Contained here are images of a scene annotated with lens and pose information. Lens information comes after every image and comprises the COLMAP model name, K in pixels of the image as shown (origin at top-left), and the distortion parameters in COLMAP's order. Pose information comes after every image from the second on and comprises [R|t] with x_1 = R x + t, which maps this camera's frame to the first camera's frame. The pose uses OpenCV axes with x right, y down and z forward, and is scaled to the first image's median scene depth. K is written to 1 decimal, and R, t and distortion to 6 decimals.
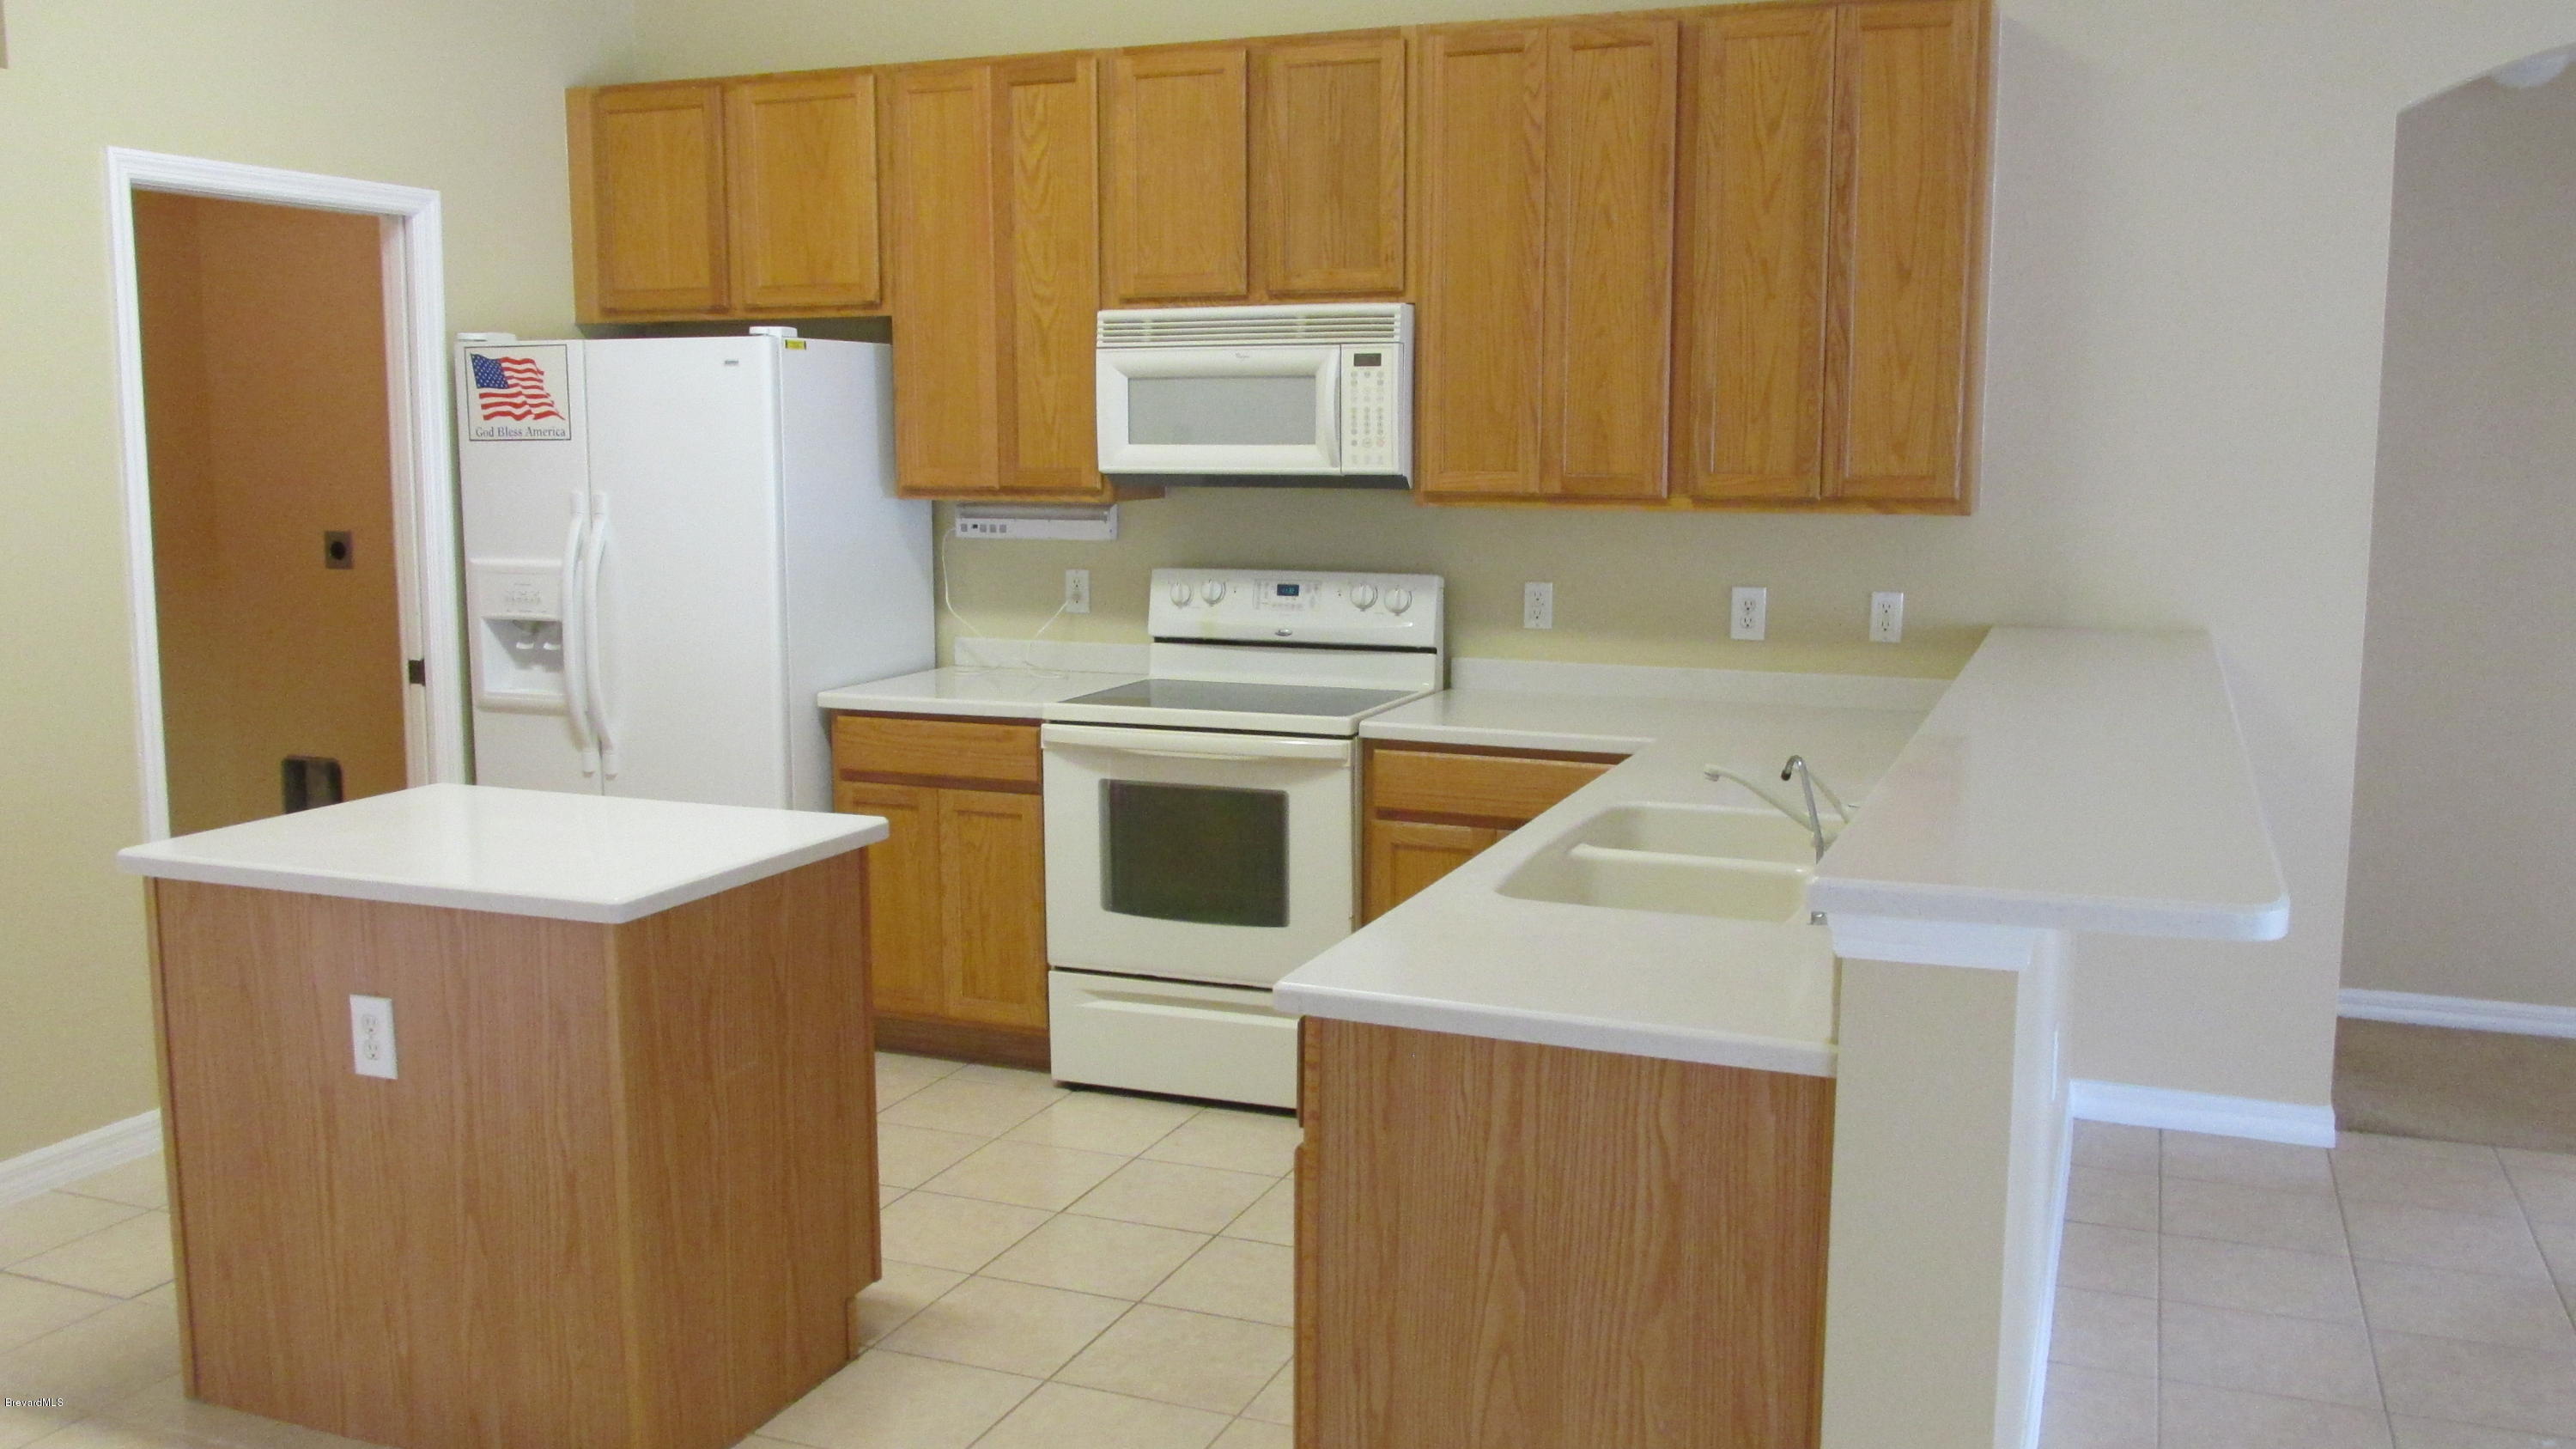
lens RADIAL K [[2137.1, 0, 1288.0], [0, 2137.1, 724.5], [0, 0, 1]] dist [-0.035284, 0.007484]
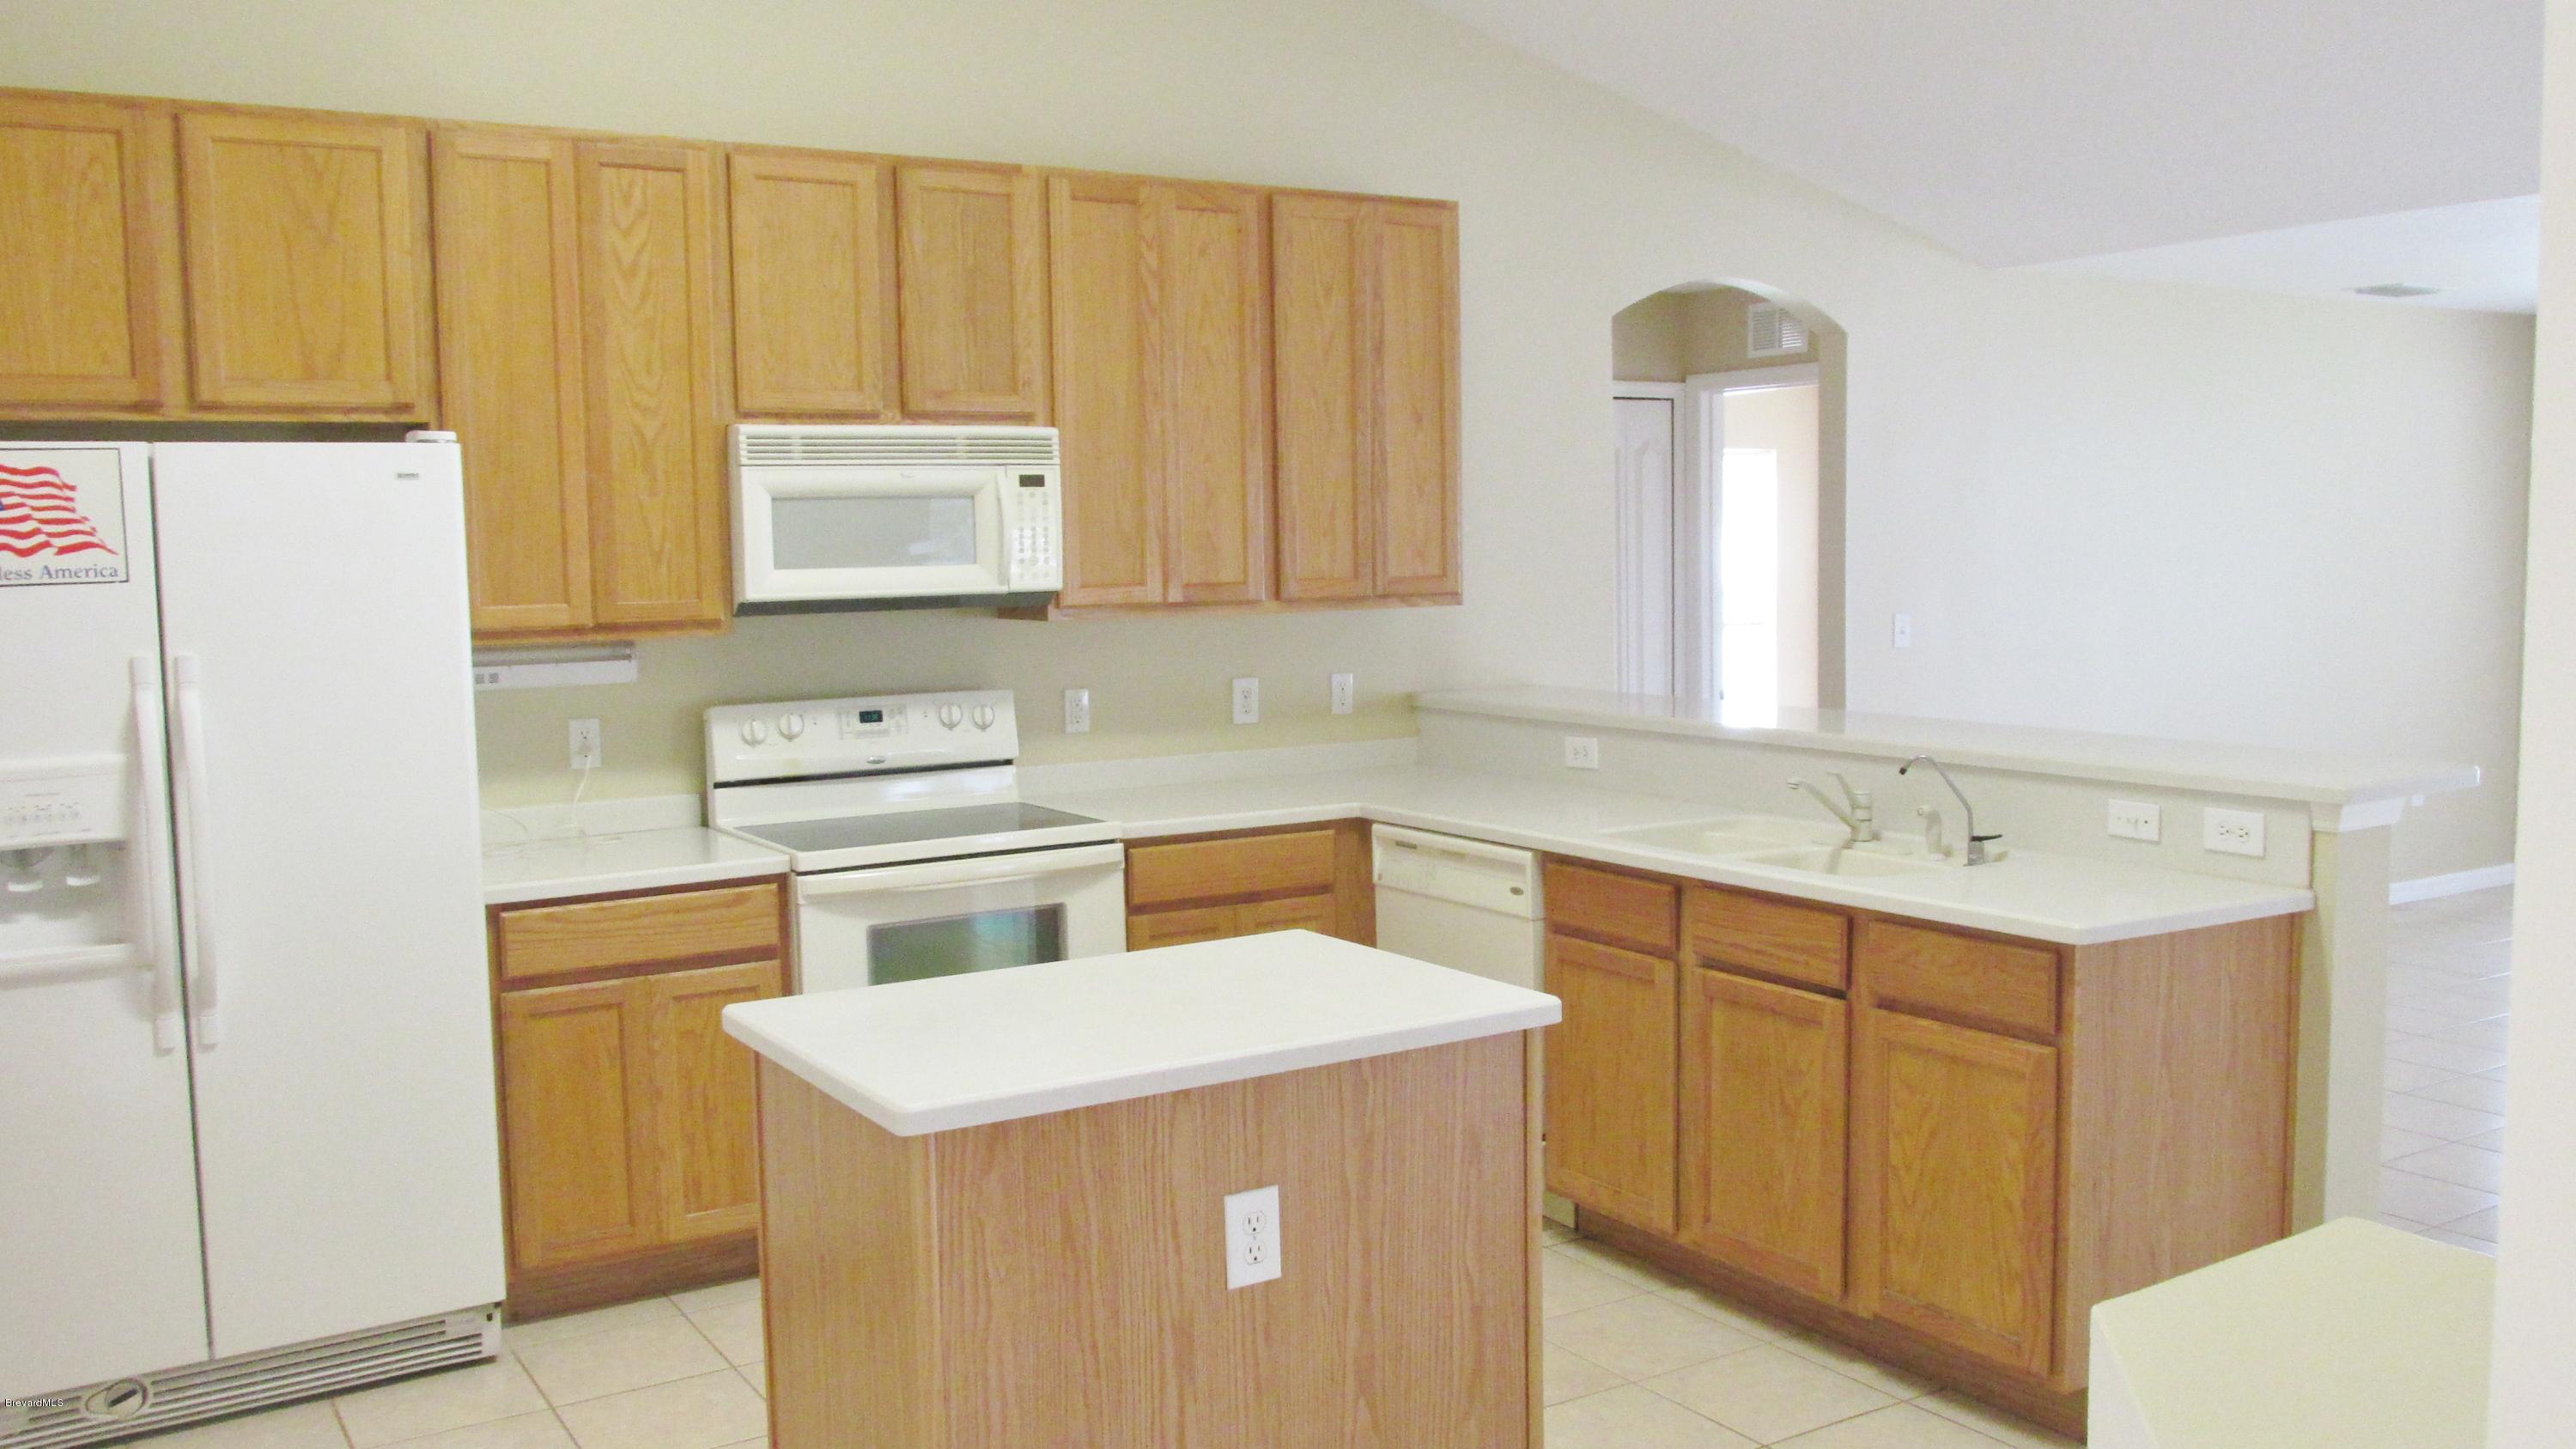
lens RADIAL K [[2145.6, 0, 1288.0], [0, 2145.6, 724.5], [0, 0, 1]] dist [-0.020104, -0.009130]
pose [[0.592990, -0.080855, 0.801140, -0.705381], [0.132478, 0.991184, 0.001977, -0.038323], [-0.794237, 0.104961, 0.598474, 0.283463]]
